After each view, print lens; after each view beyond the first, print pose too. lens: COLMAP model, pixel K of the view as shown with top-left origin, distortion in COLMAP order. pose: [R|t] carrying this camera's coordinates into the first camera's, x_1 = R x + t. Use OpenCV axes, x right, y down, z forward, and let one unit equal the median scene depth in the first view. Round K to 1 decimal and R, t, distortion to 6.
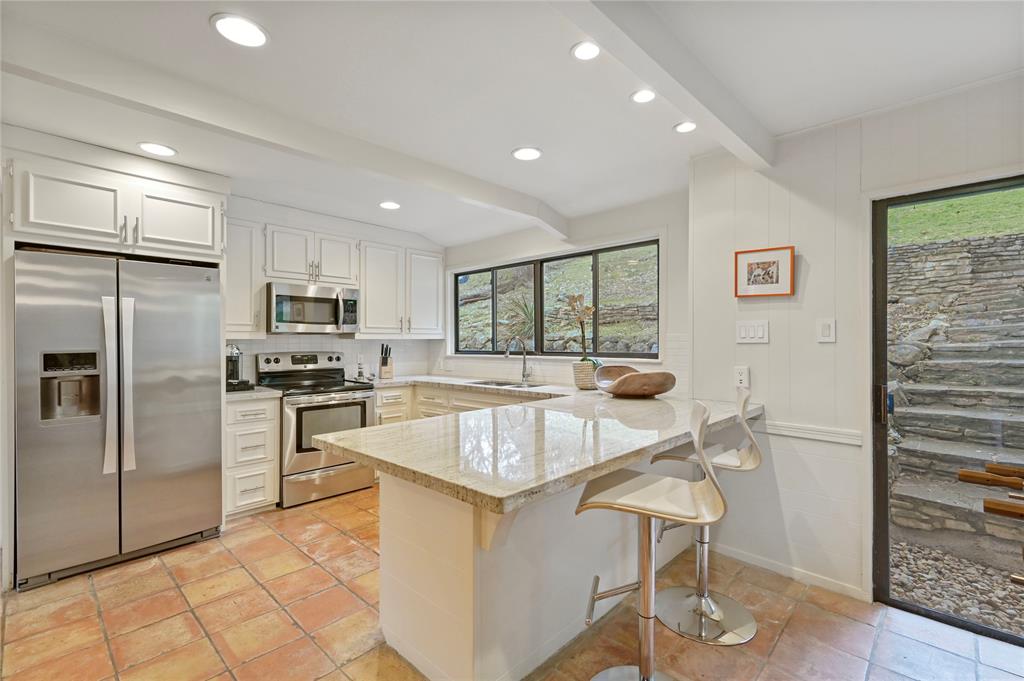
lens RADIAL K [[464.0, 0, 512.0], [0, 464.0, 340.5], [0, 0, 1]] dist [0.019503, 0.000047]
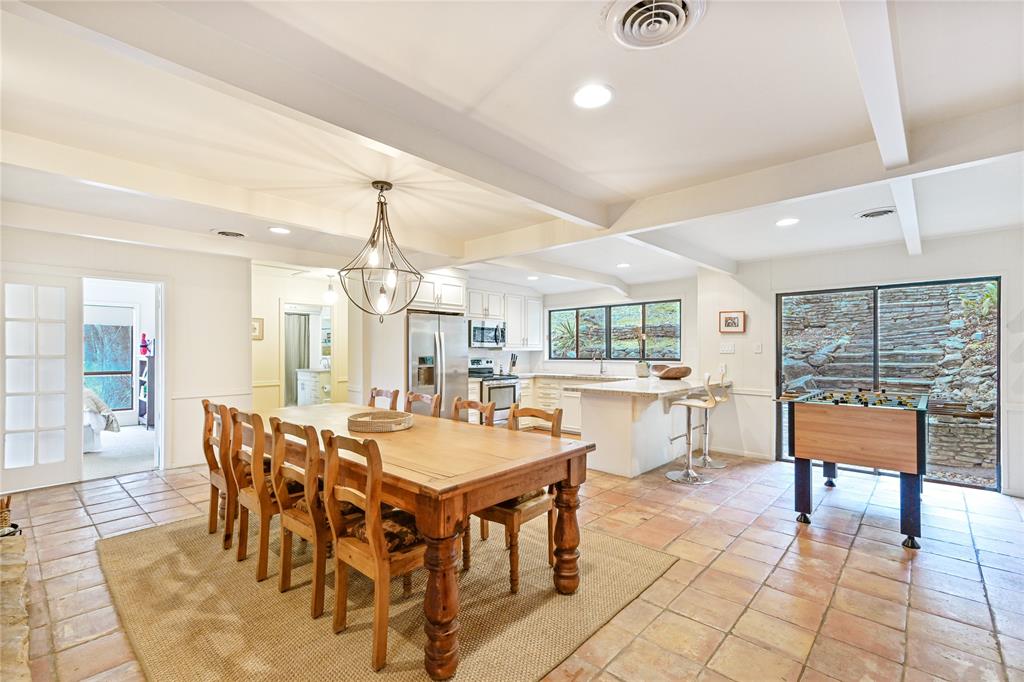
lens RADIAL K [[454.2, 0, 513.4], [0, 454.2, 352.9], [0, 0, 1]] dist [0.017282, 0.000046]
pose [[0.999826, 0.001321, 0.018606, -0.341266], [-0.001401, 0.999990, 0.004313, -0.002071], [-0.018600, -0.004338, 0.999818, -0.725654]]
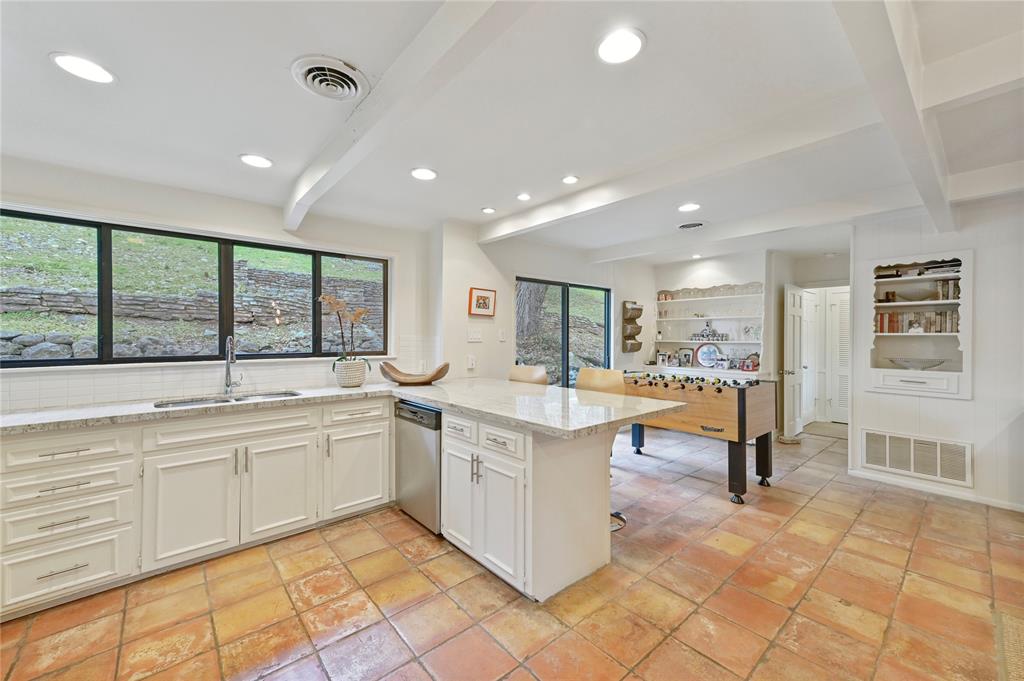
lens RADIAL K [[399.0, 0, 510.1], [0, 399.0, 340.4], [0, 0, 1]] dist [0.022457, 0.000203]
pose [[0.096614, -0.001778, 0.995320, -0.601632], [0.001838, 0.999997, 0.001608, -0.001244], [-0.995320, 0.001674, 0.096617, 0.466375]]
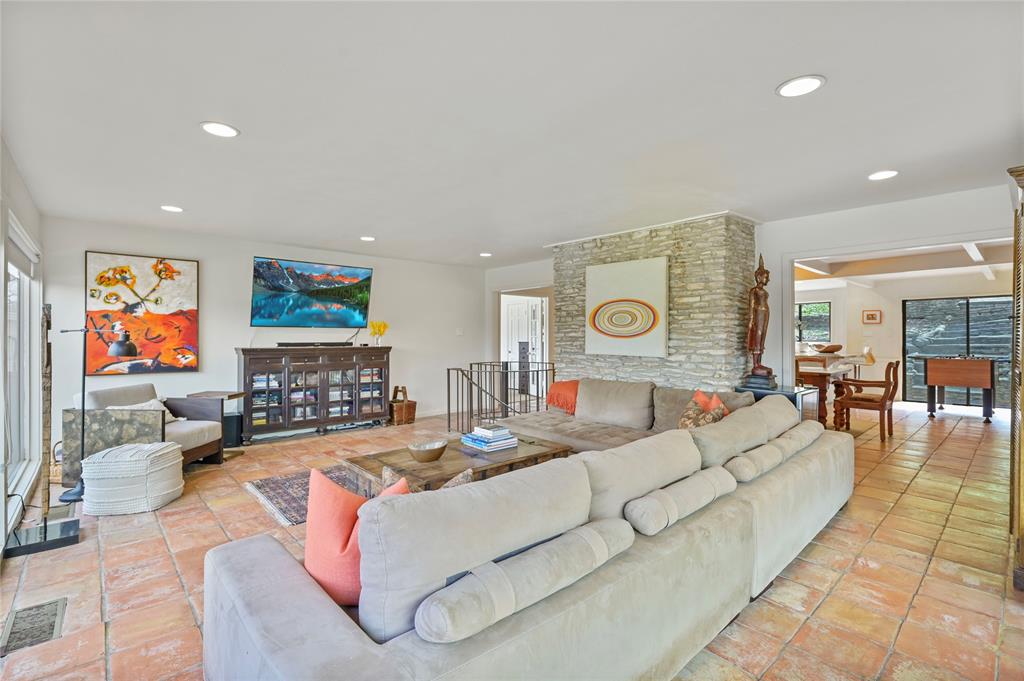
lens RADIAL K [[462.1, 0, 512.0], [0, 462.1, 340.5], [0, 0, 1]] dist [0.000846, 0.000082]
pose [[0.996744, 0.001677, -0.080617, -1.218484], [-0.001612, 0.999998, 0.000868, 0.025471], [0.080619, -0.000735, 0.996745, -1.746623]]
